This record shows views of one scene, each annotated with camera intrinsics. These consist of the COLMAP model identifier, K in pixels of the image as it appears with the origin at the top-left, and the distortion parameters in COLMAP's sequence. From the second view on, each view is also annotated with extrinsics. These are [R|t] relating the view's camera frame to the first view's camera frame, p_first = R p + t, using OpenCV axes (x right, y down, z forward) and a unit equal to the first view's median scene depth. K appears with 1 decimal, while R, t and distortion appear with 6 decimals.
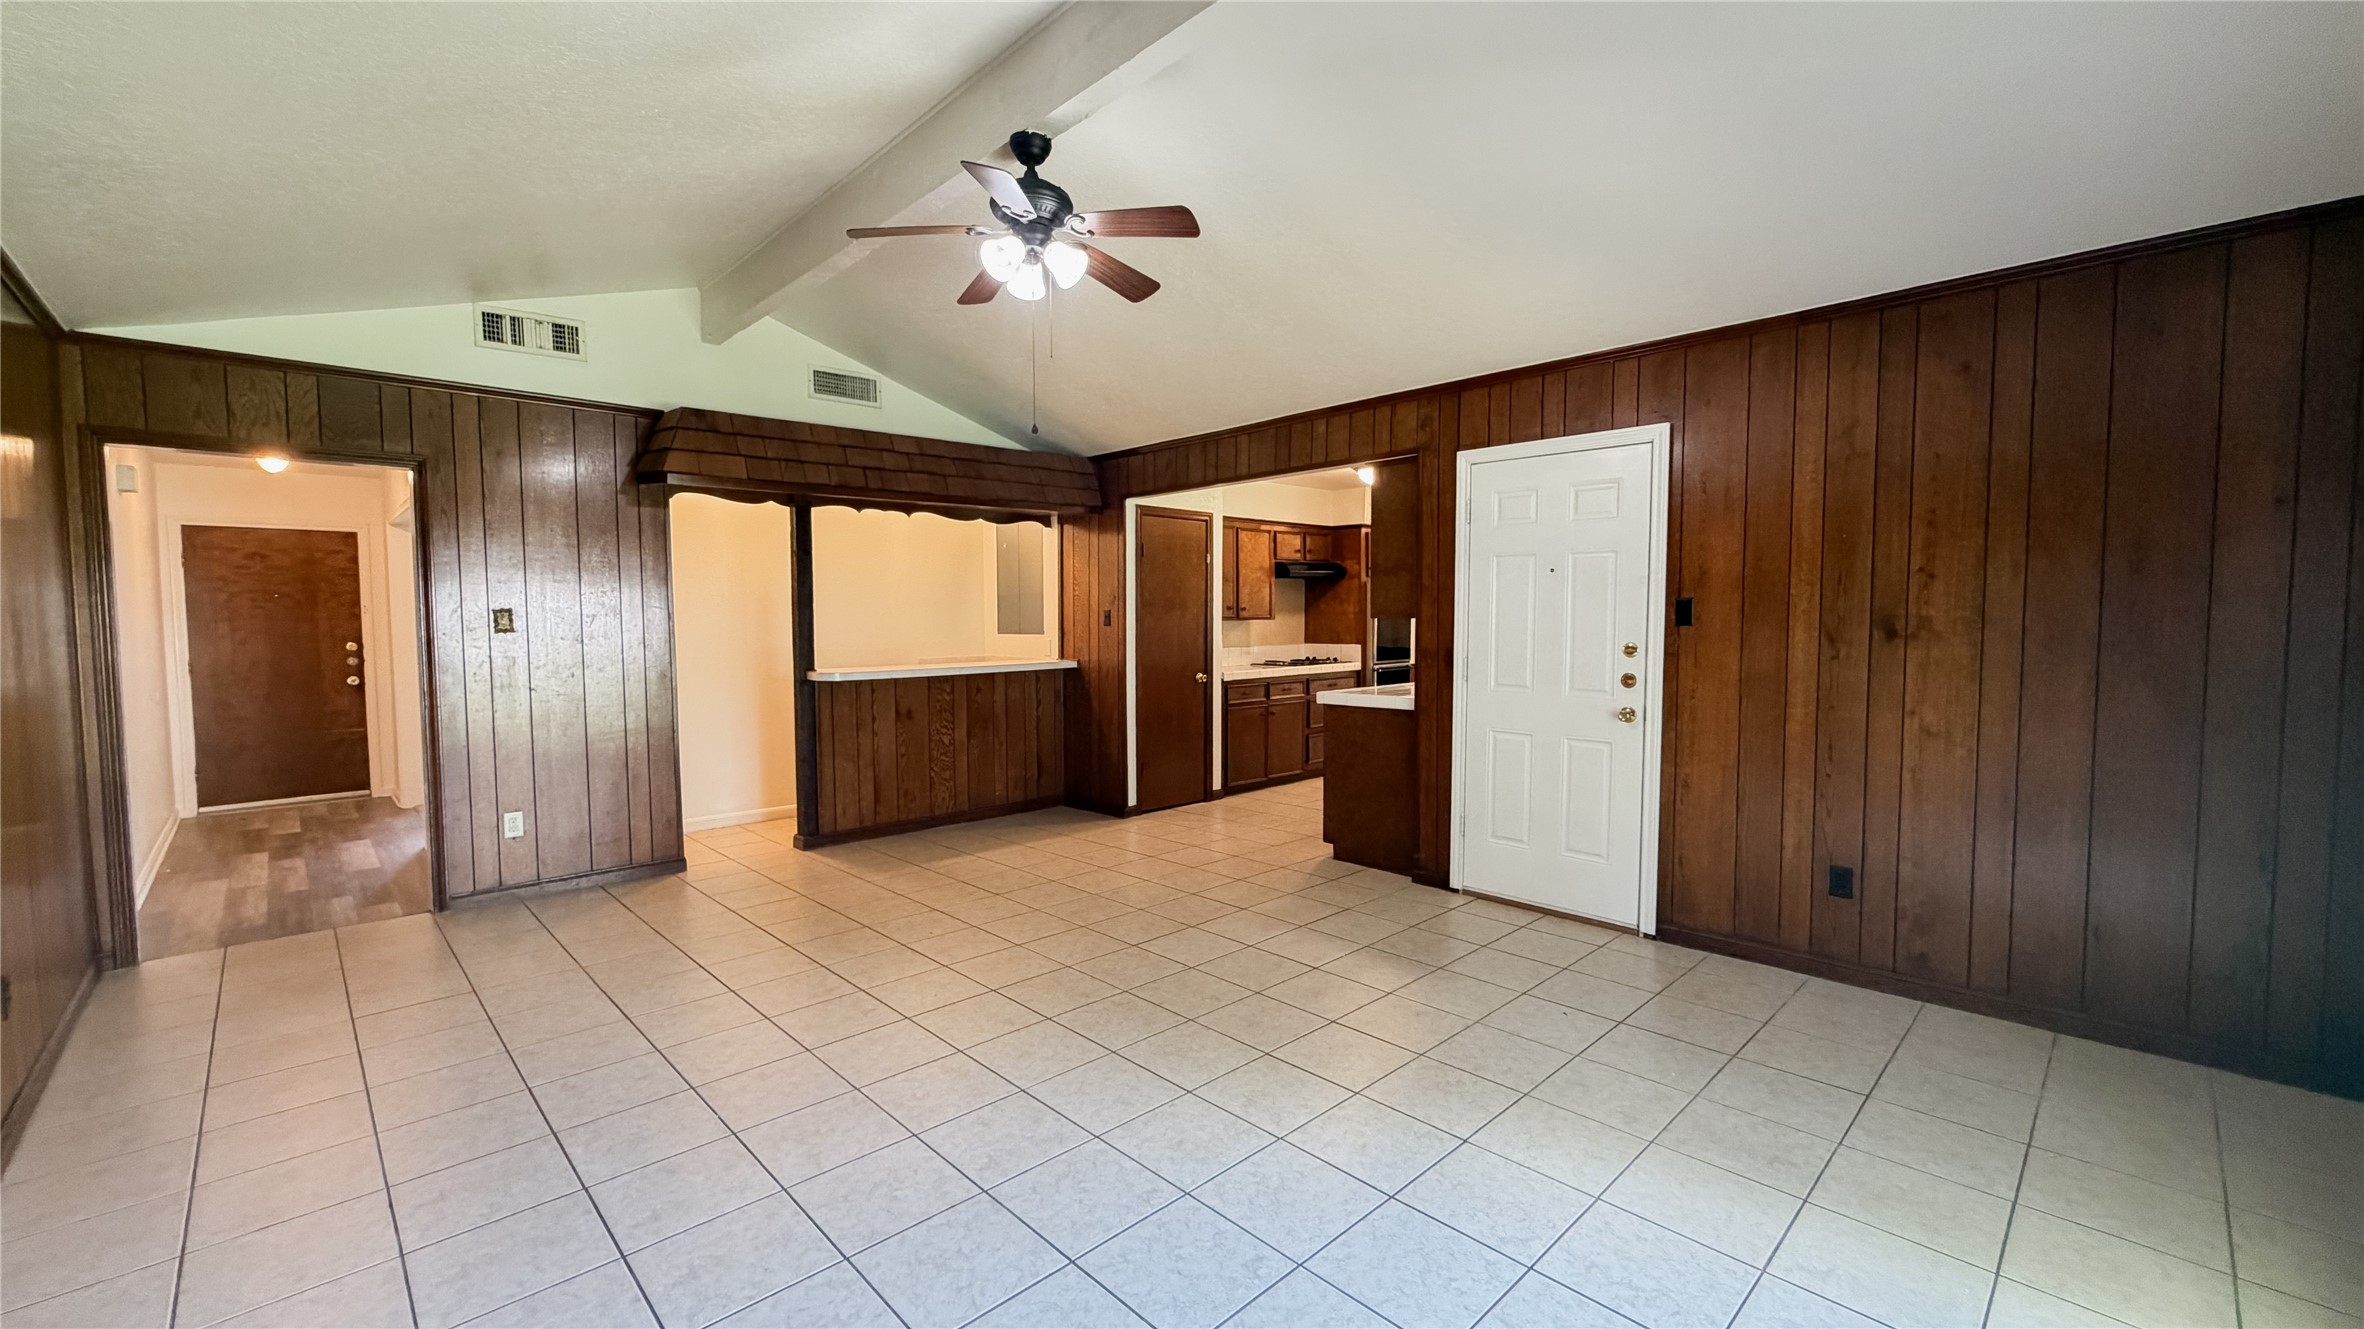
lens RADIAL K [[945.6, 0, 1186.9], [0, 945.6, 666.5], [0, 0, 1]] dist [0.001572, 0.000032]
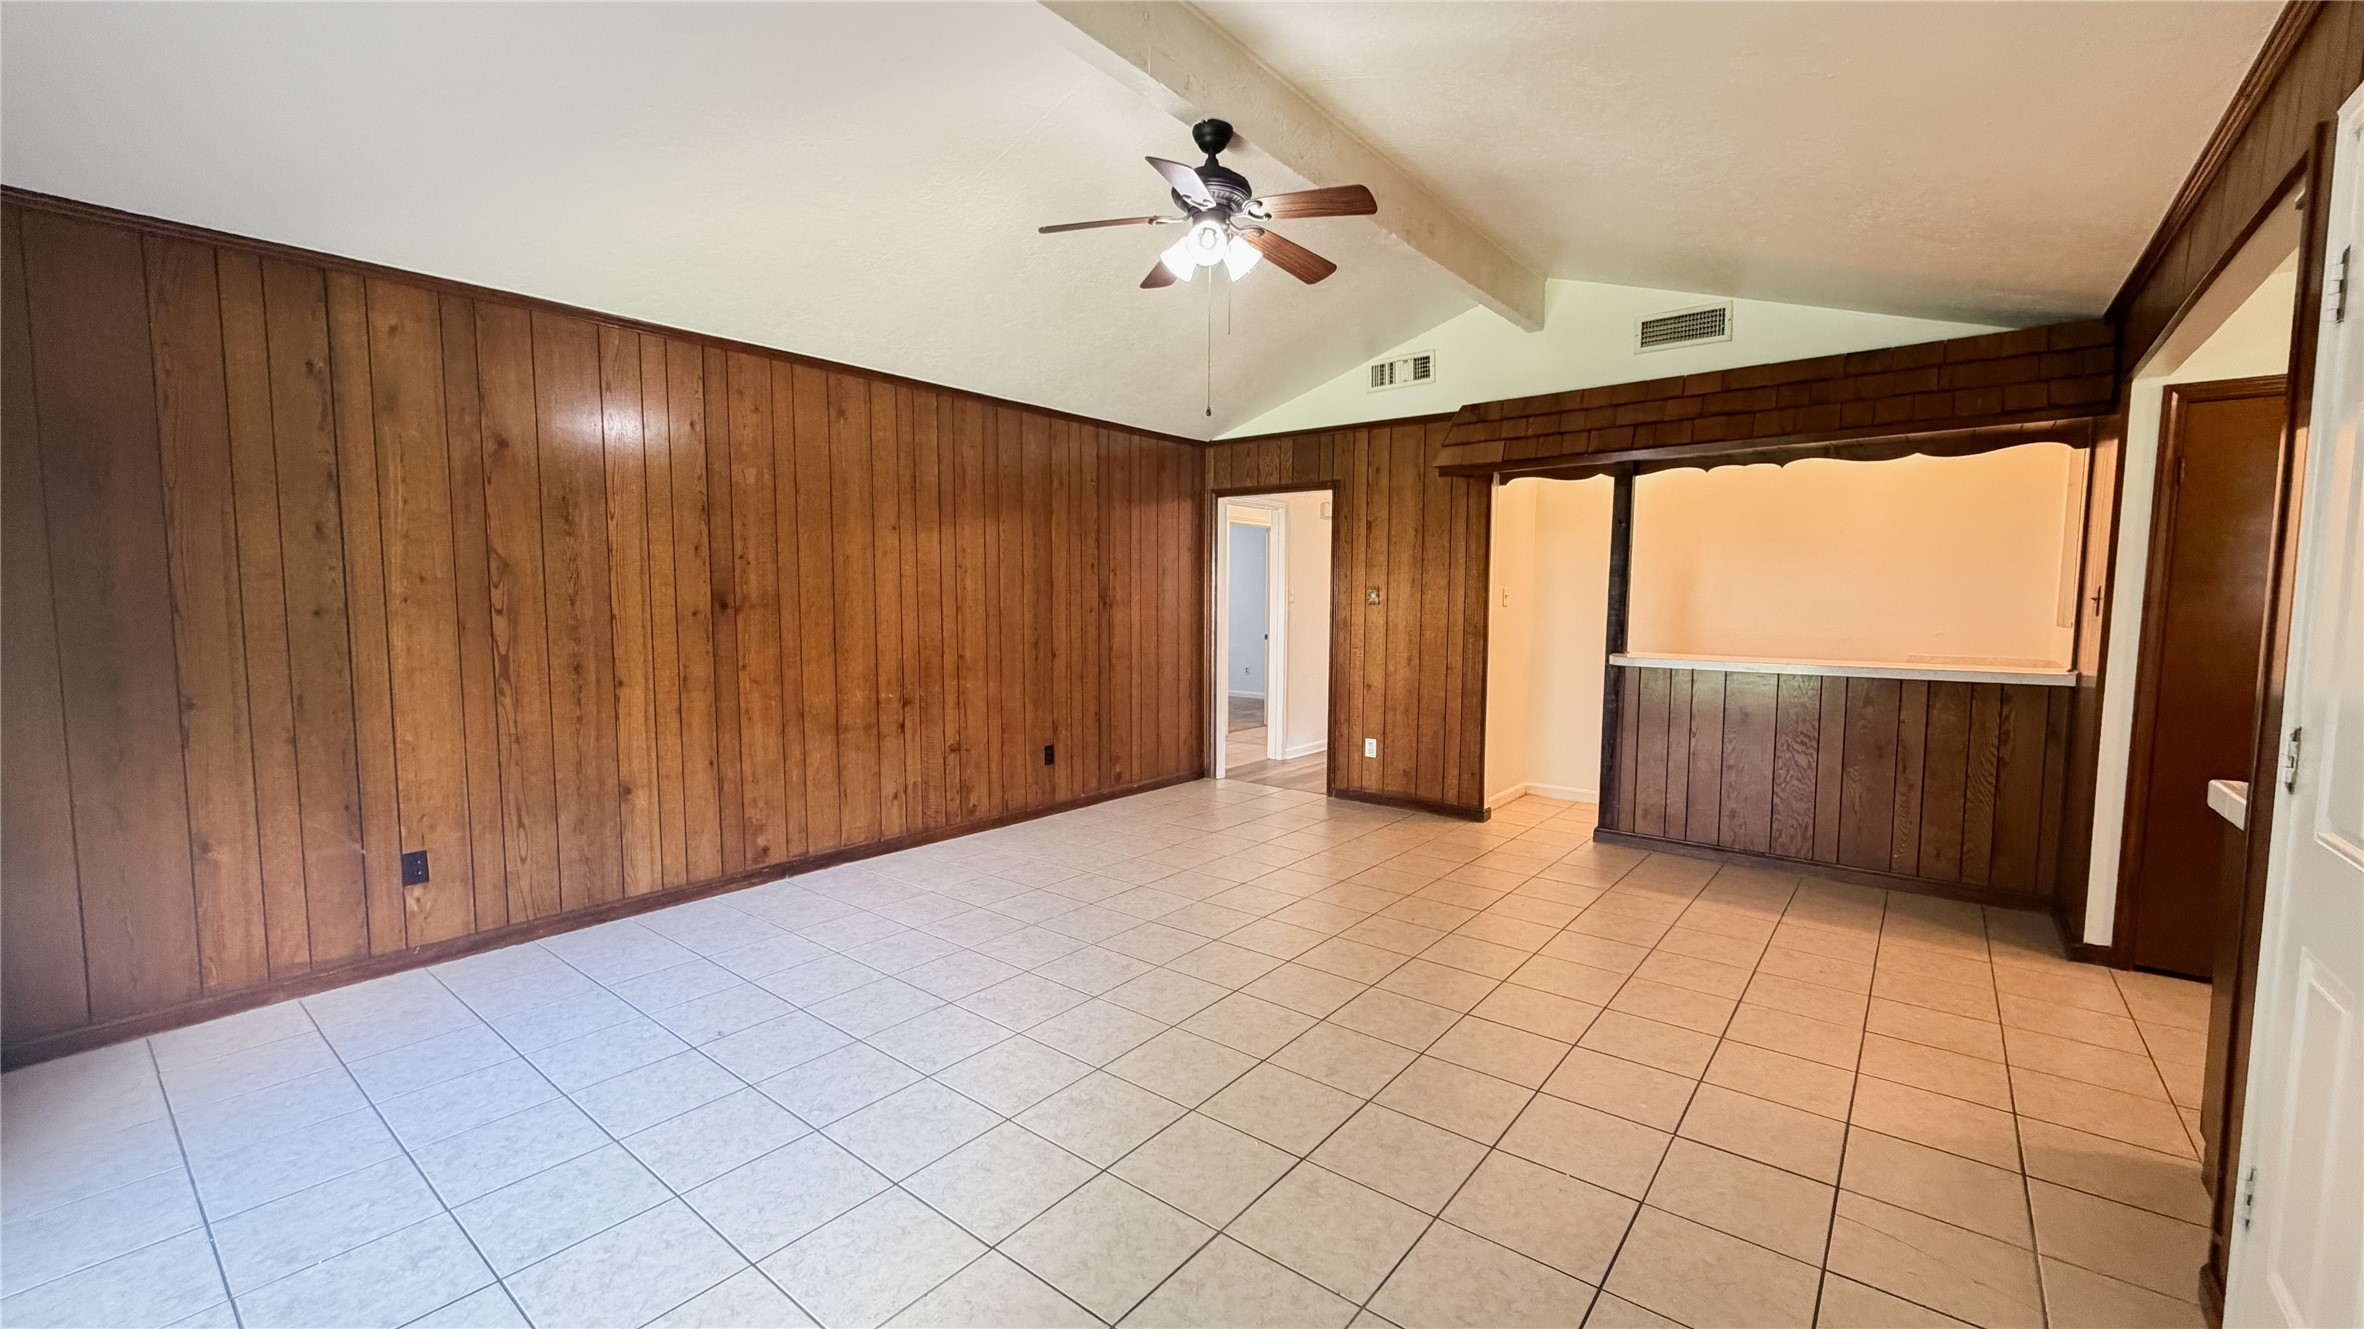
lens RADIAL K [[945.6, 0, 1168.9], [0, 945.6, 665.9], [0, 0, 1]] dist [0.001572, 0.000032]
pose [[0.121743, 0.081523, -0.989208, 0.537026], [-0.060123, 0.995397, 0.074634, -0.029792], [0.990739, 0.050388, 0.126084, 0.514039]]
